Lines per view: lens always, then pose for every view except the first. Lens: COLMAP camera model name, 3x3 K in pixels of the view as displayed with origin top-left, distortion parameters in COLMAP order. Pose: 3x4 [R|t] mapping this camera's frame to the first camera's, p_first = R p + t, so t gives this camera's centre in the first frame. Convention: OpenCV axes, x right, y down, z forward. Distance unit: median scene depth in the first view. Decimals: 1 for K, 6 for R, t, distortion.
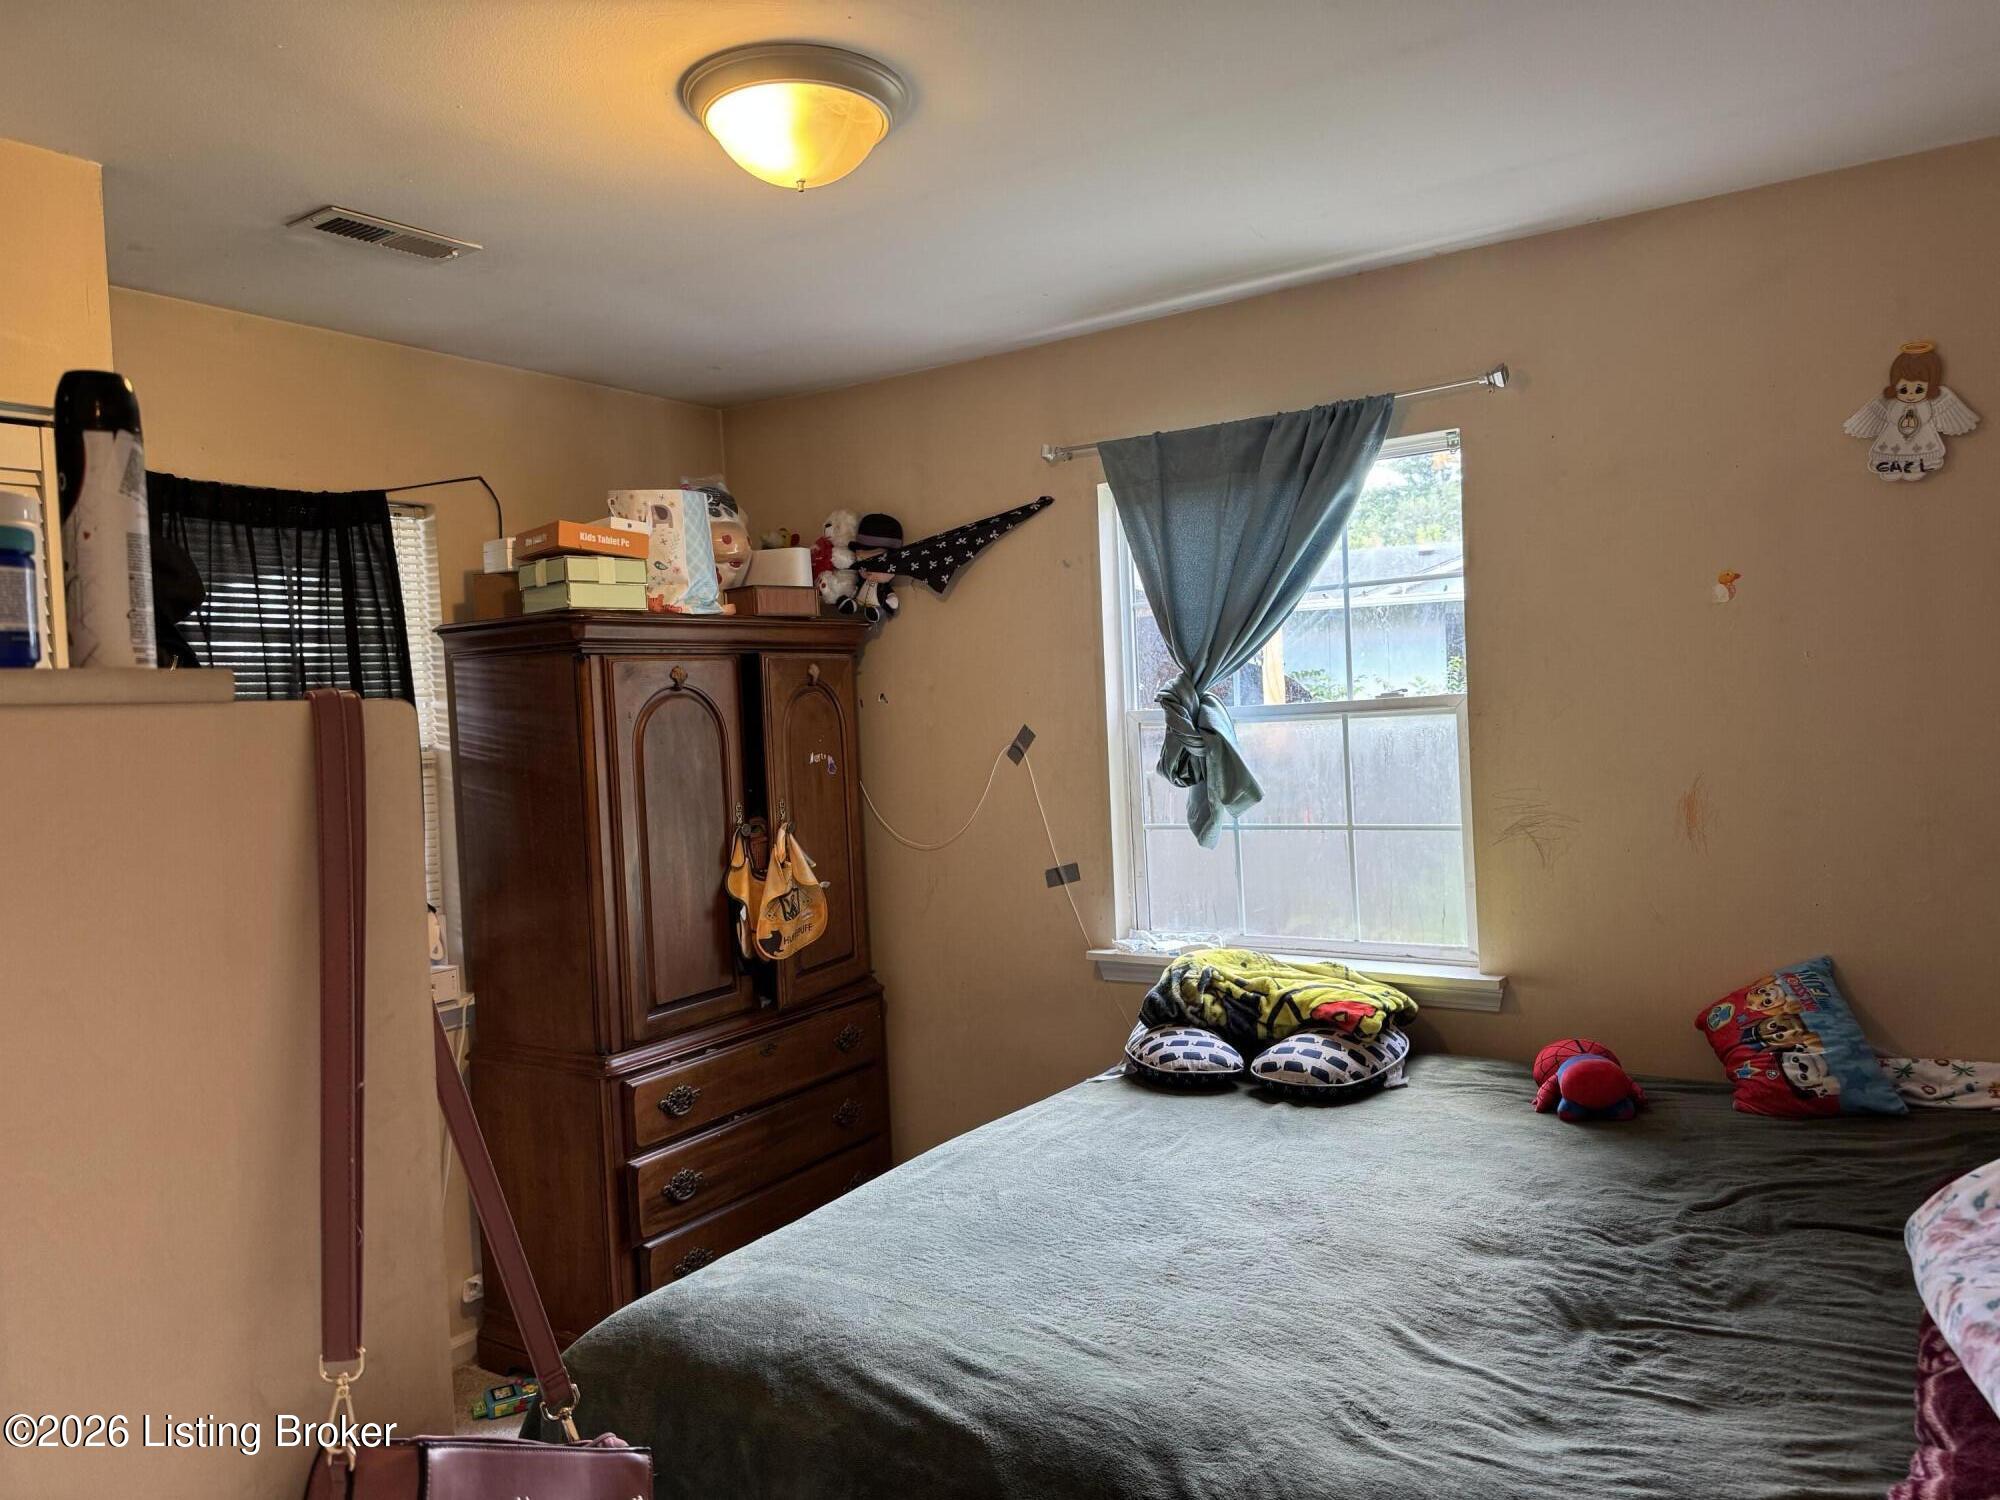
lens RADIAL K [[1387.8, 0, 996.6], [0, 1387.8, 760.6], [0, 0, 1]] dist [0.097270, -0.139592]
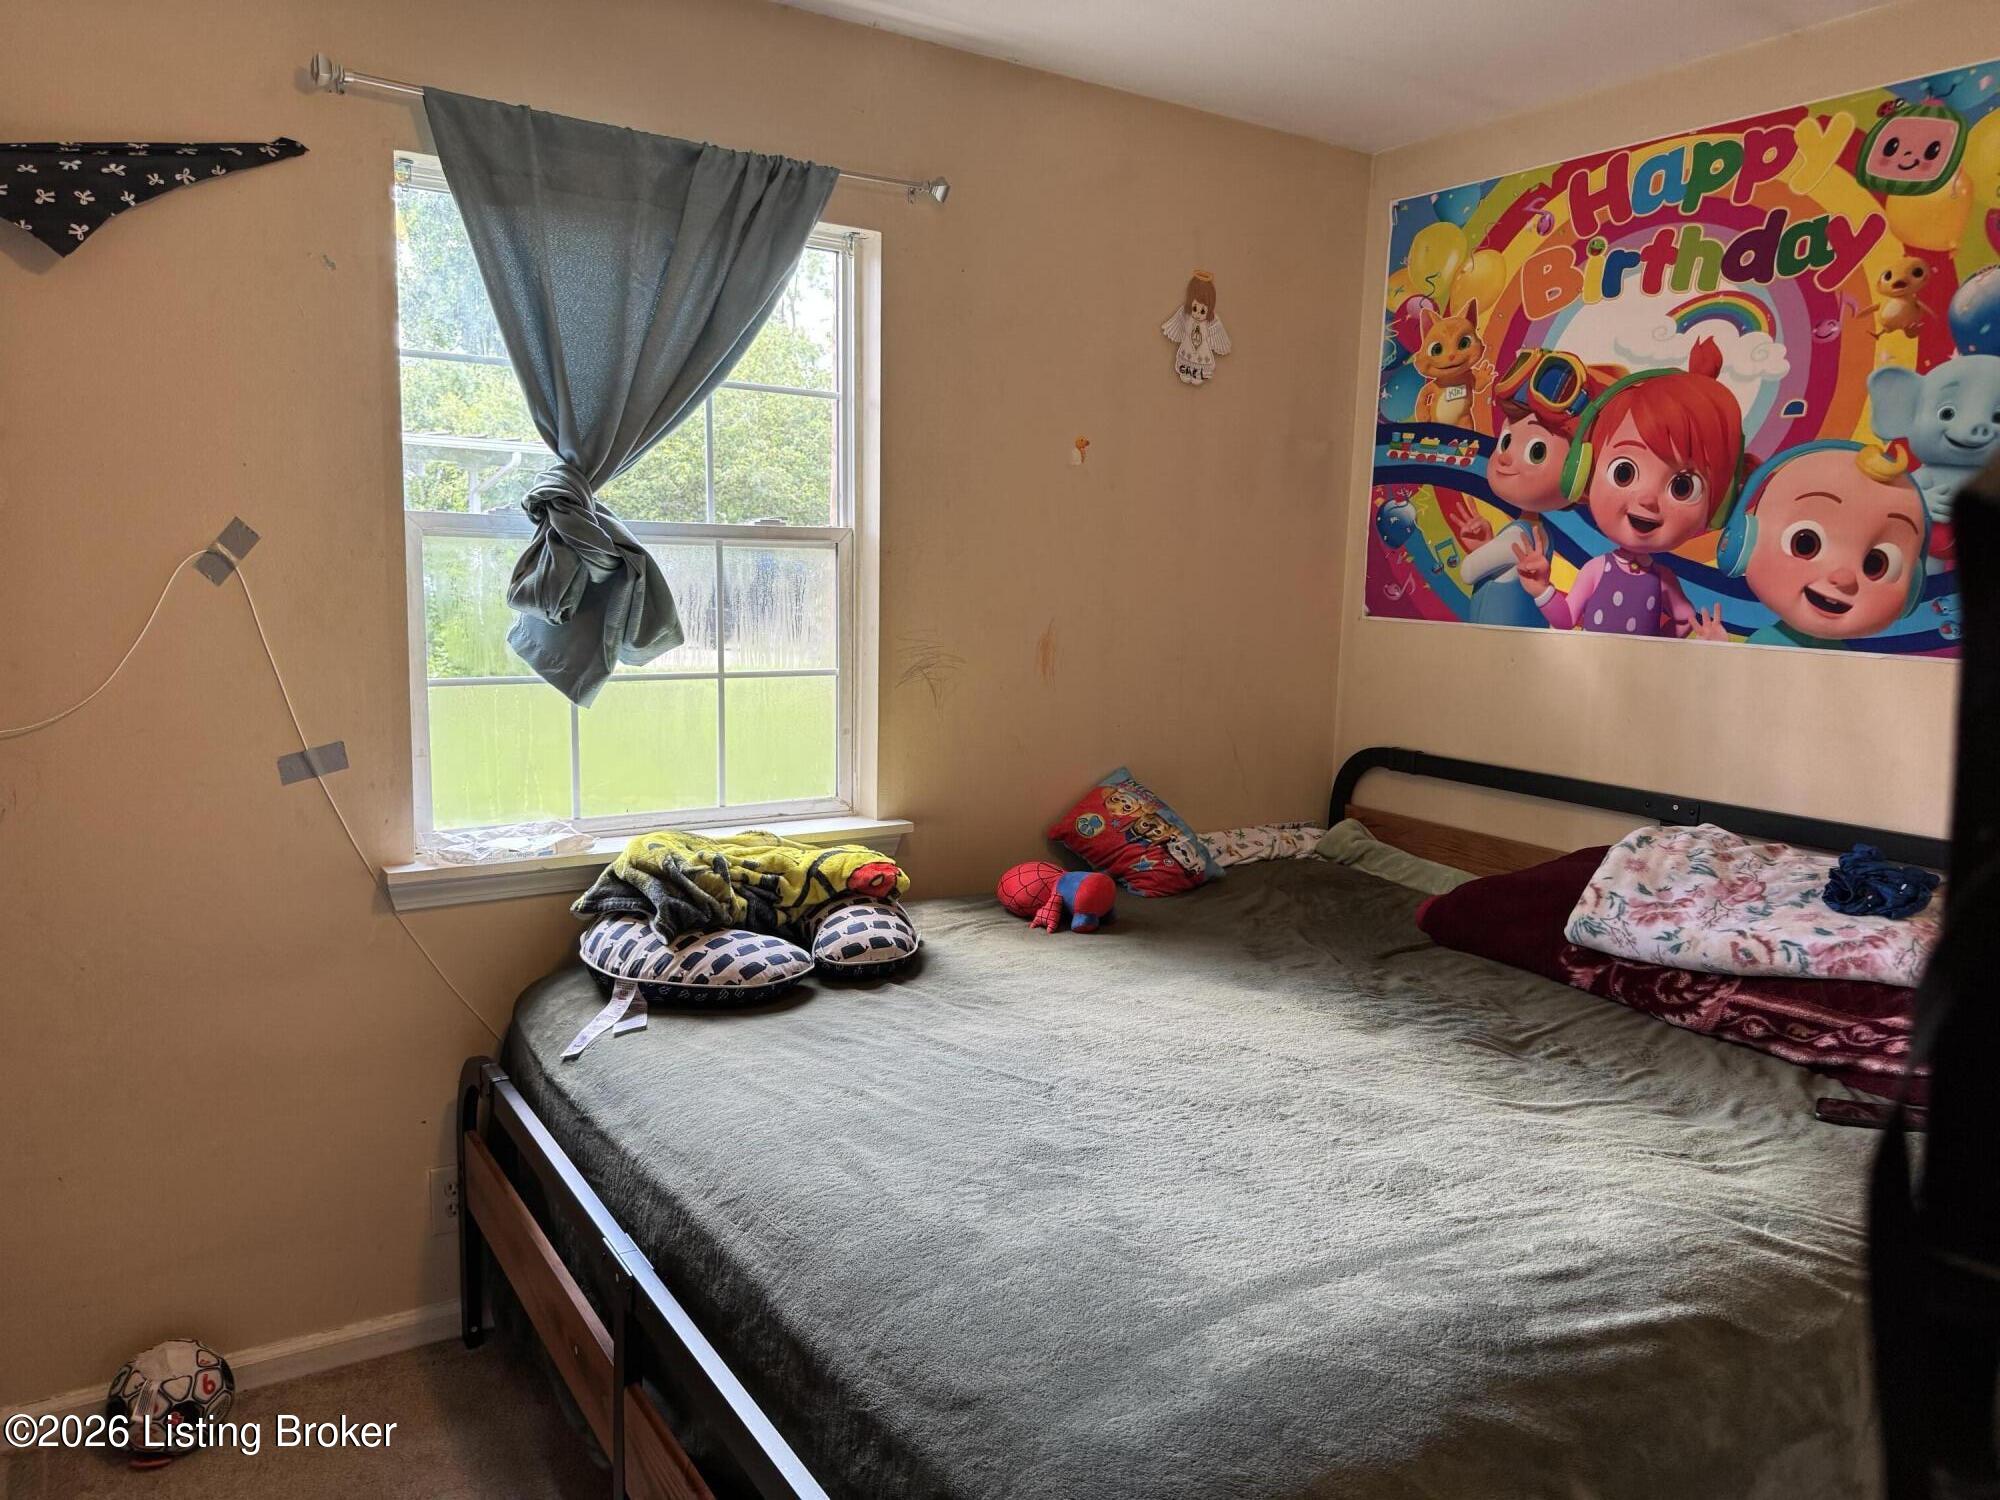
lens RADIAL K [[1461.2, 0, 859.6], [0, 1461.2, 774.1], [0, 0, 1]] dist [0.127250, -0.163302]
pose [[0.389487, -0.080925, 0.917470, -0.621978], [-0.015999, 0.995388, 0.094590, 0.024797], [-0.920893, -0.051520, 0.386396, 0.647968]]
